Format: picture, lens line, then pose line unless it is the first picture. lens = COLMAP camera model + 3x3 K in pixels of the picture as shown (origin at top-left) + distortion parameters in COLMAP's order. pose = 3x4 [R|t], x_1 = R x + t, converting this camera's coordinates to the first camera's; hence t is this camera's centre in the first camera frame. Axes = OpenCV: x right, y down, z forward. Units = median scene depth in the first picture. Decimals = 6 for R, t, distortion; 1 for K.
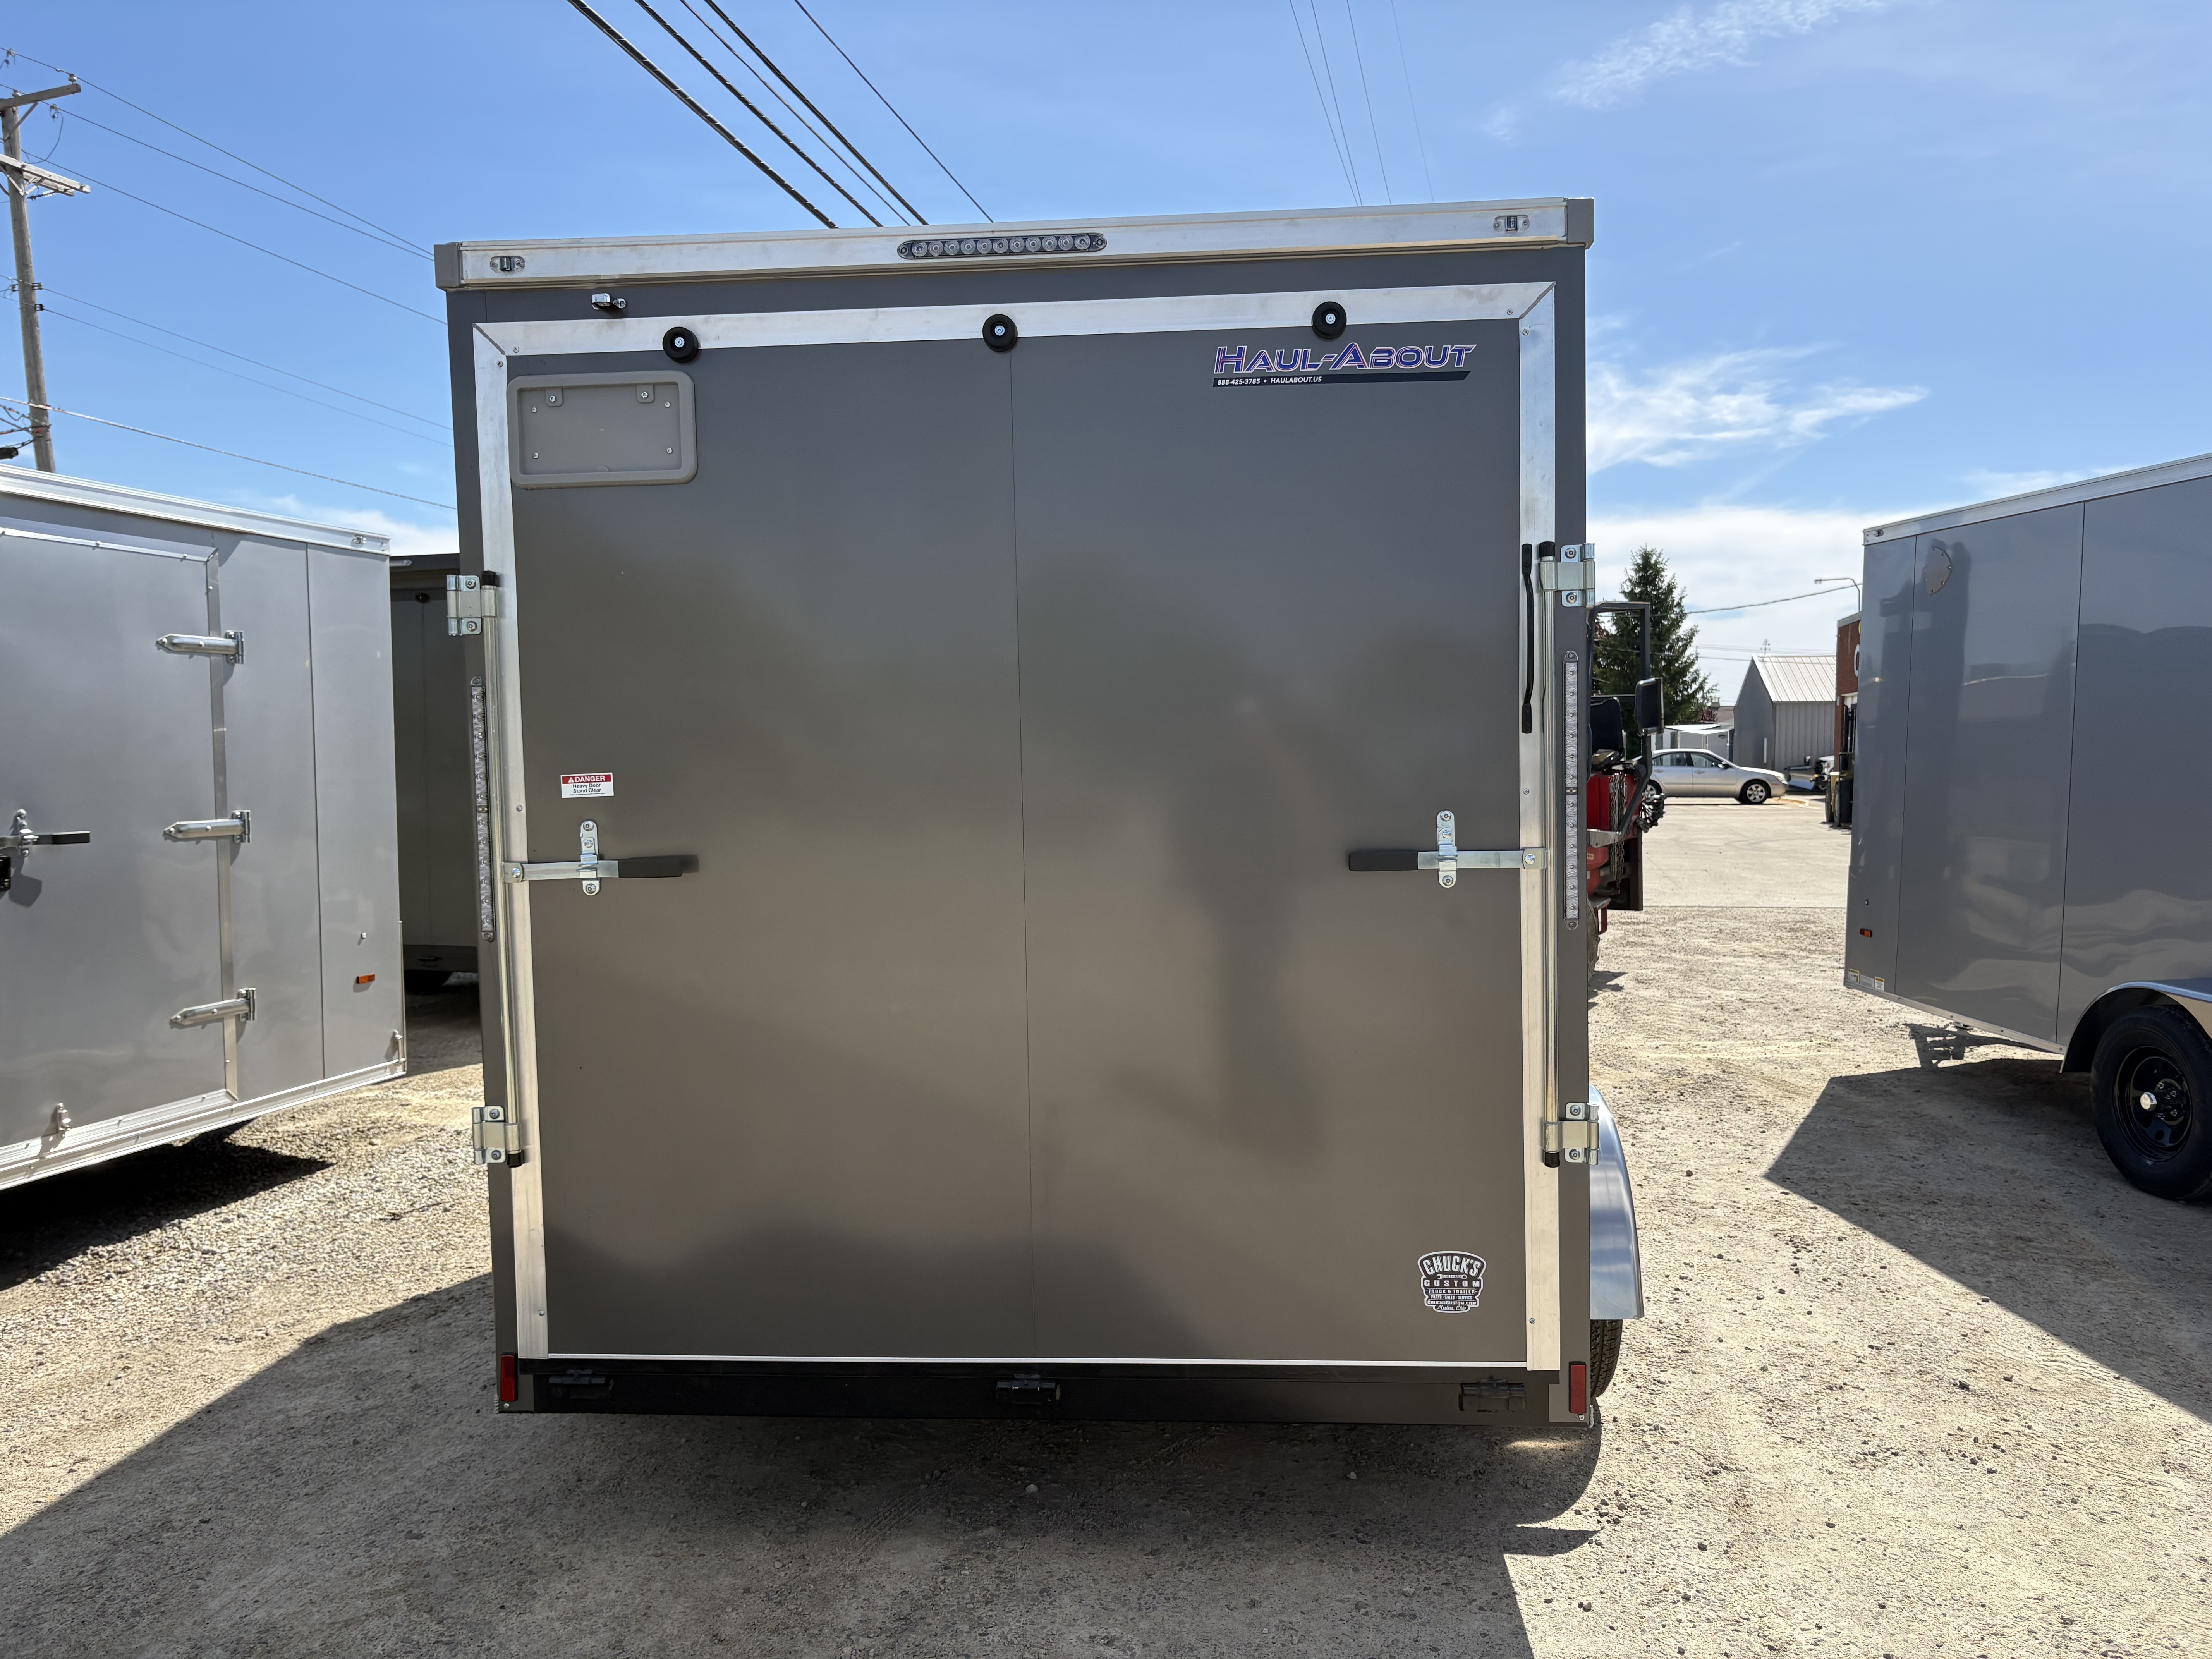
lens RADIAL K [[1647.6, 0, 1121.8], [0, 1647.6, 844.0], [0, 0, 1]] dist [0.067366, -0.078662]
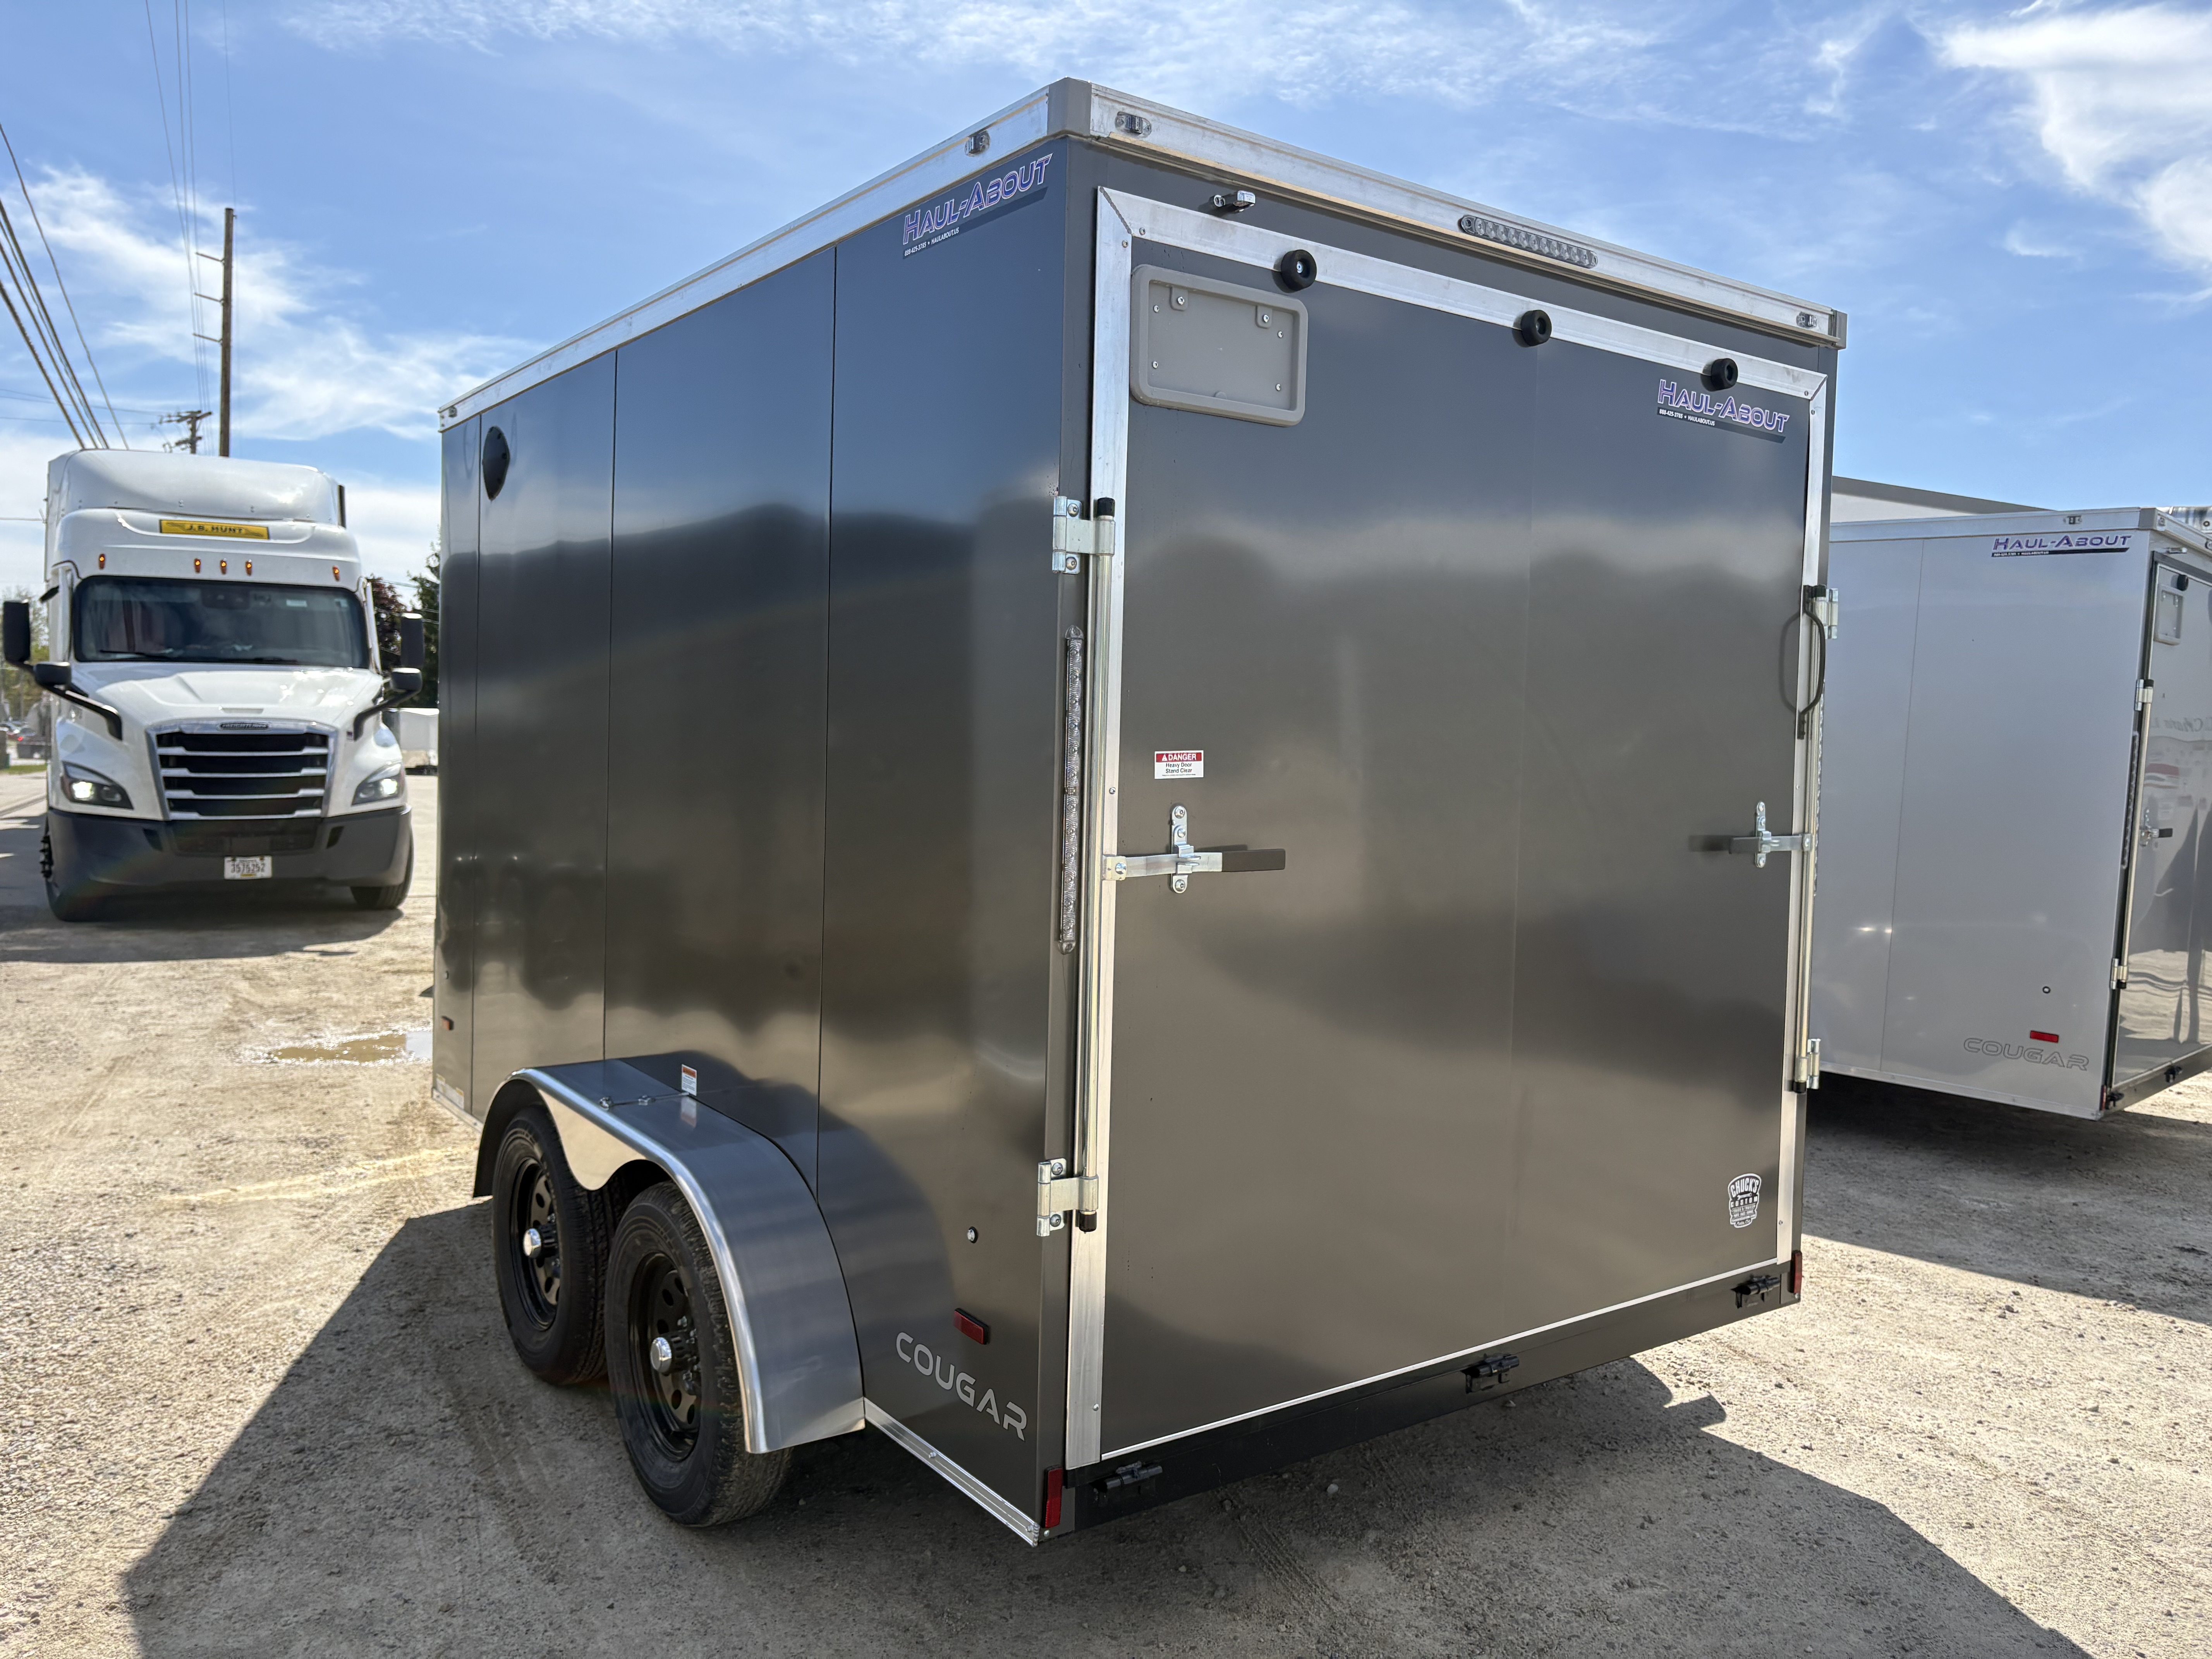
lens RADIAL K [[1635.7, 0, 1106.0], [0, 1635.7, 829.5], [0, 0, 1]] dist [0.063291, -0.067634]
pose [[0.763494, -0.001577, 0.645813, -0.621849], [0.001911, 0.999998, 0.000183, -0.001710], [-0.645812, 0.001094, 0.763496, 0.270186]]
